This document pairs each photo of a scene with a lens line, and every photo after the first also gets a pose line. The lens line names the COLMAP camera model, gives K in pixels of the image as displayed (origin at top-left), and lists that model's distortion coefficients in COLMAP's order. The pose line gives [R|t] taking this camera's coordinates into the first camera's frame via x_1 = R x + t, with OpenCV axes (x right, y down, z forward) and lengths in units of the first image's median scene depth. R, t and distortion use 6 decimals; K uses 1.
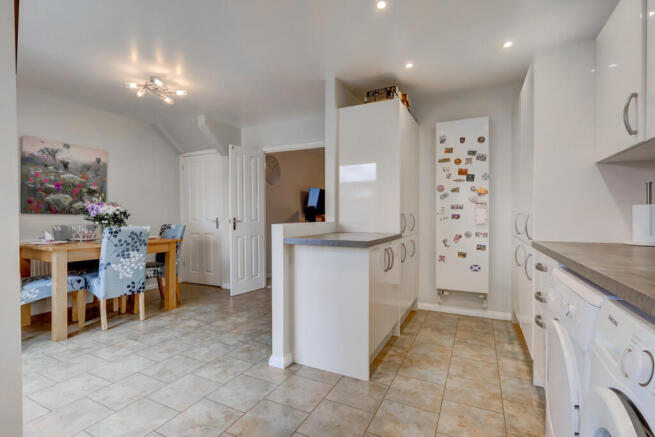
lens RADIAL K [[307.9, 0, 329.4], [0, 307.9, 217.2], [0, 0, 1]] dist [0.000891, 0.000342]
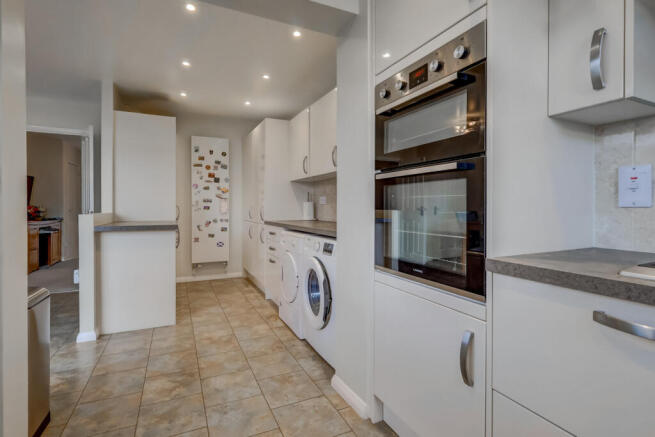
lens RADIAL K [[307.9, 0, 325.0], [0, 307.9, 212.7], [0, 0, 1]] dist [0.000891, 0.000342]
pose [[0.615830, -0.013633, 0.787761, -0.344182], [0.005712, 0.999901, 0.012839, 0.004800], [-0.787858, -0.003407, 0.615847, -0.250122]]
